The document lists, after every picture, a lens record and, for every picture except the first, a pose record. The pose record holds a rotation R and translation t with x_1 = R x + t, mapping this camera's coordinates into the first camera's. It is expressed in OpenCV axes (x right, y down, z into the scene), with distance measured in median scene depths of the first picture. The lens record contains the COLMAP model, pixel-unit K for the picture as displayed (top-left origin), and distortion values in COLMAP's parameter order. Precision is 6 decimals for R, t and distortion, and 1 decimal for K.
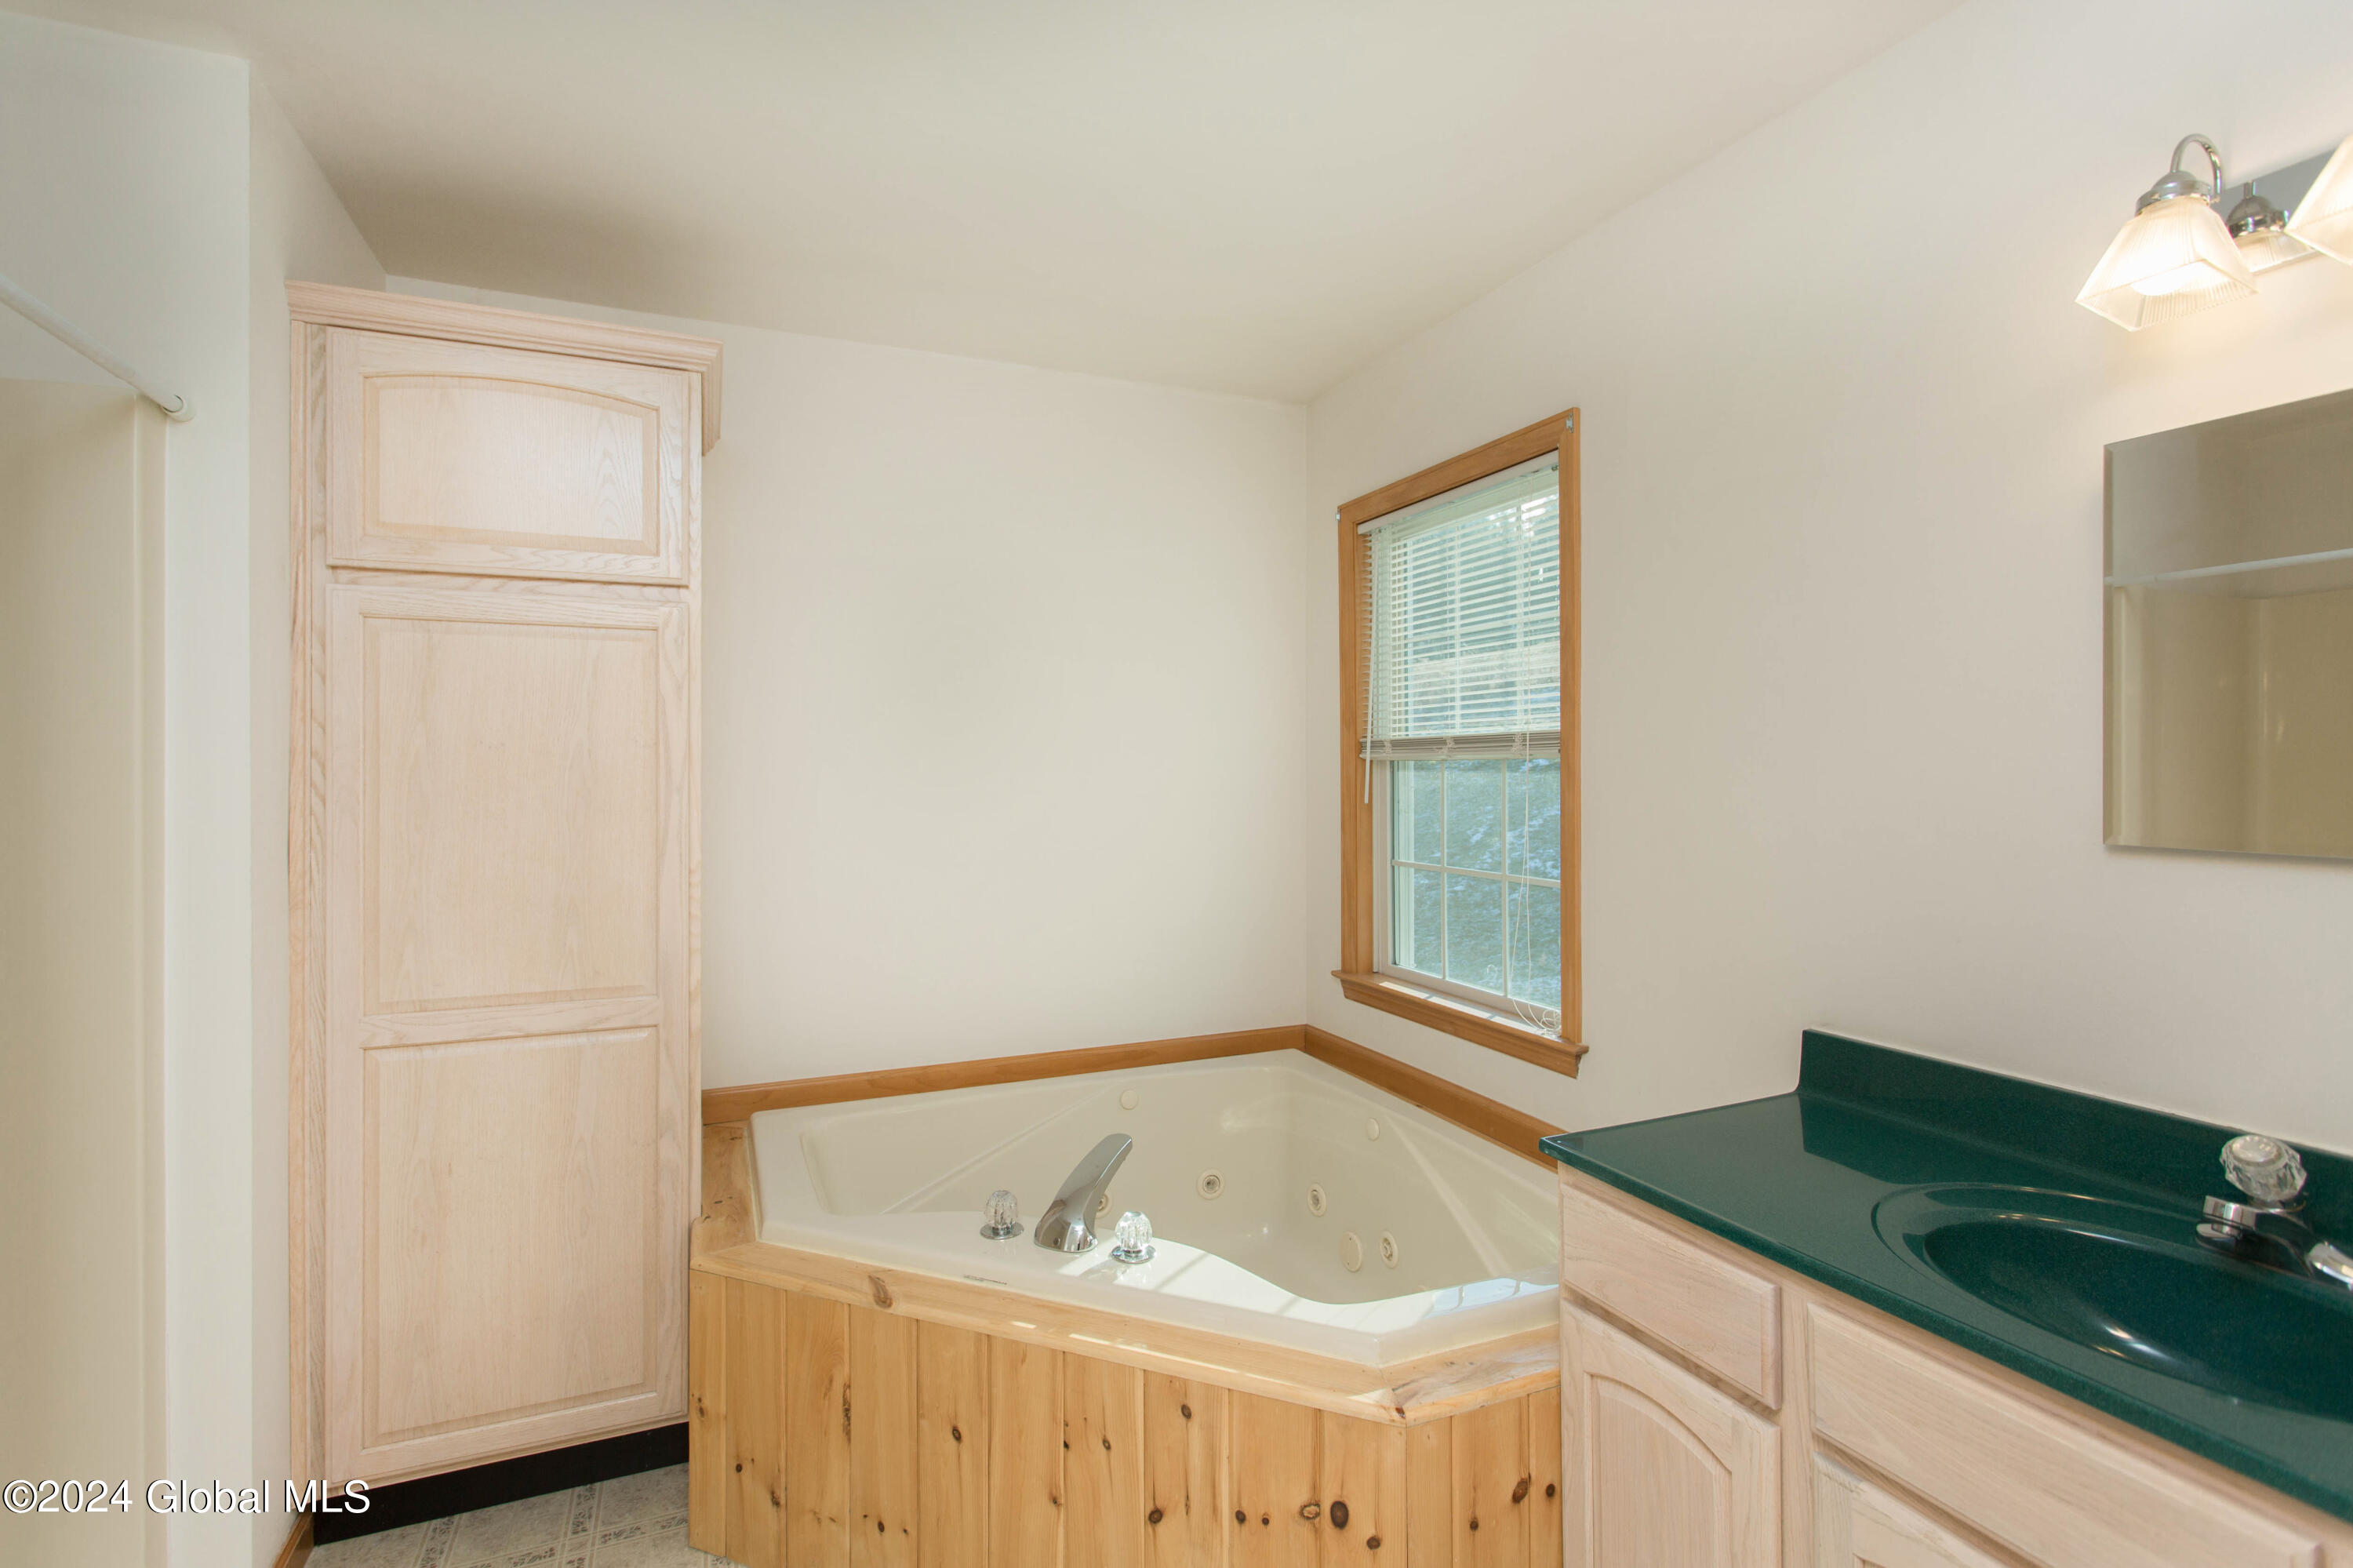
lens RADIAL K [[1121.1, 0, 1176.1], [0, 1121.1, 770.8], [0, 0, 1]] dist [0.011073, -0.001151]
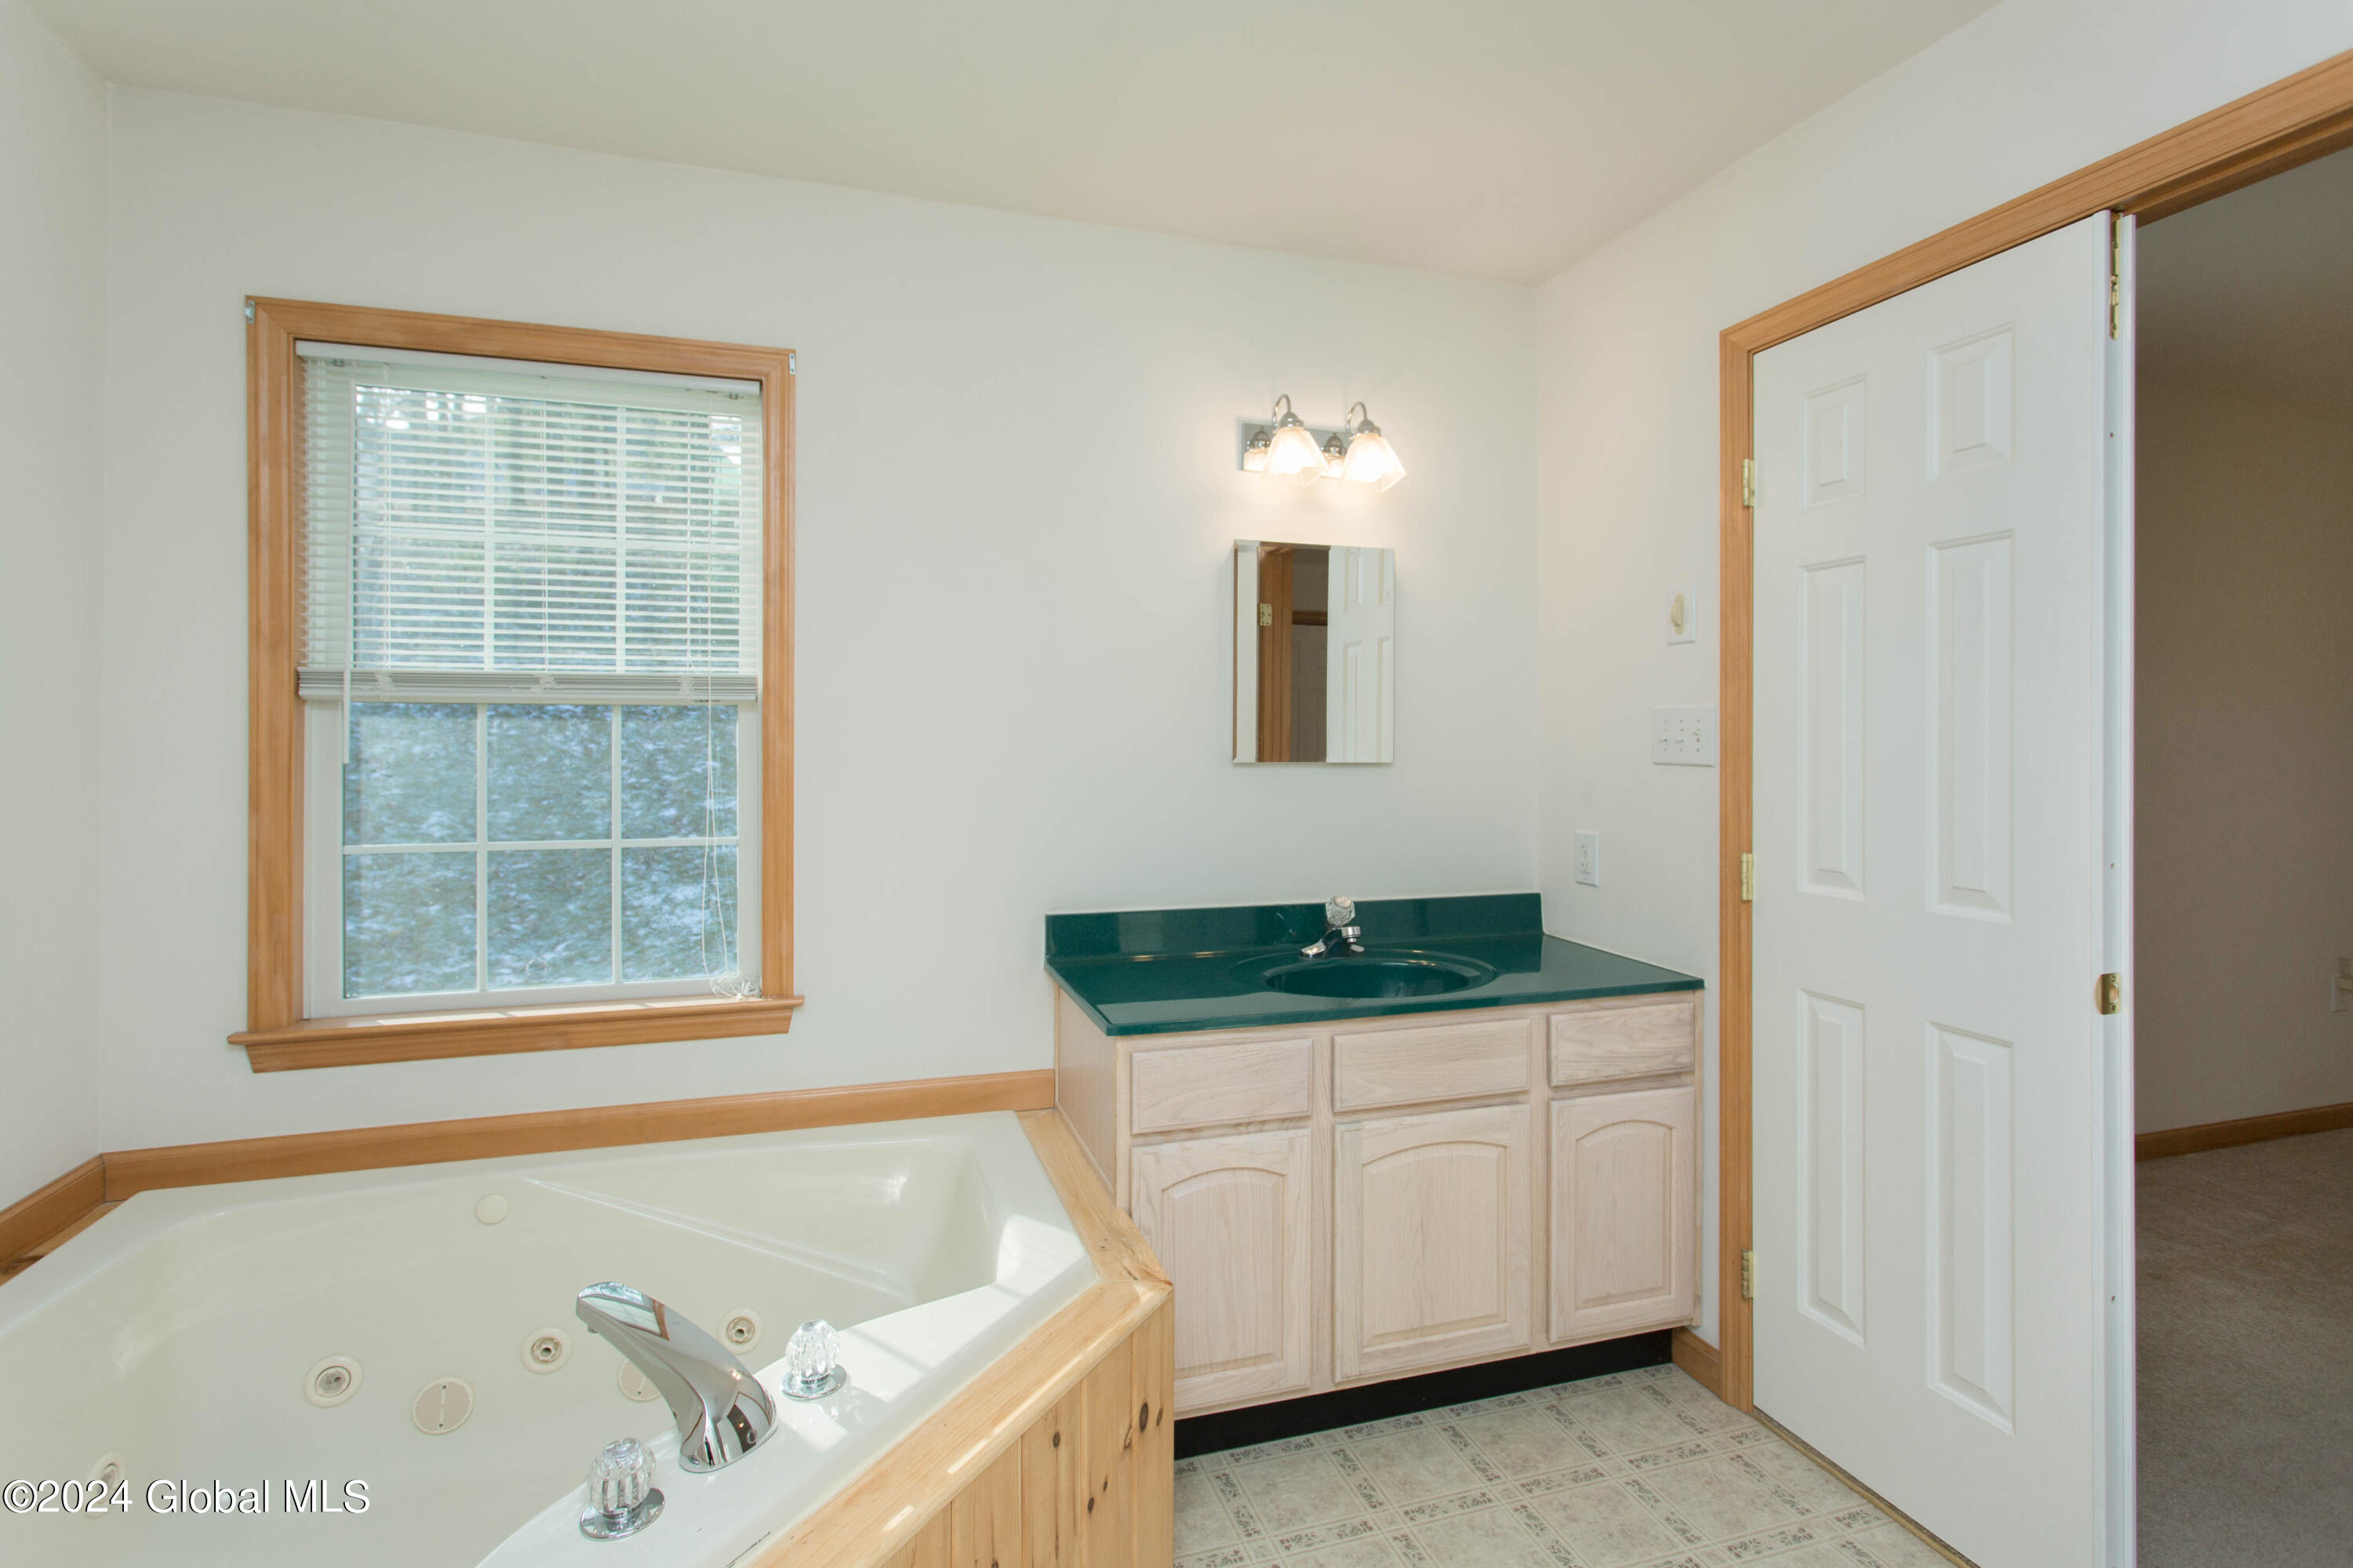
lens RADIAL K [[1121.1, 0, 1154.4], [0, 1121.1, 747.2], [0, 0, 1]] dist [0.011073, -0.001151]
pose [[0.113348, -0.007697, 0.993526, -0.688459], [0.003604, 0.999967, 0.007336, 0.023493], [-0.993549, 0.002749, 0.113372, 0.675401]]
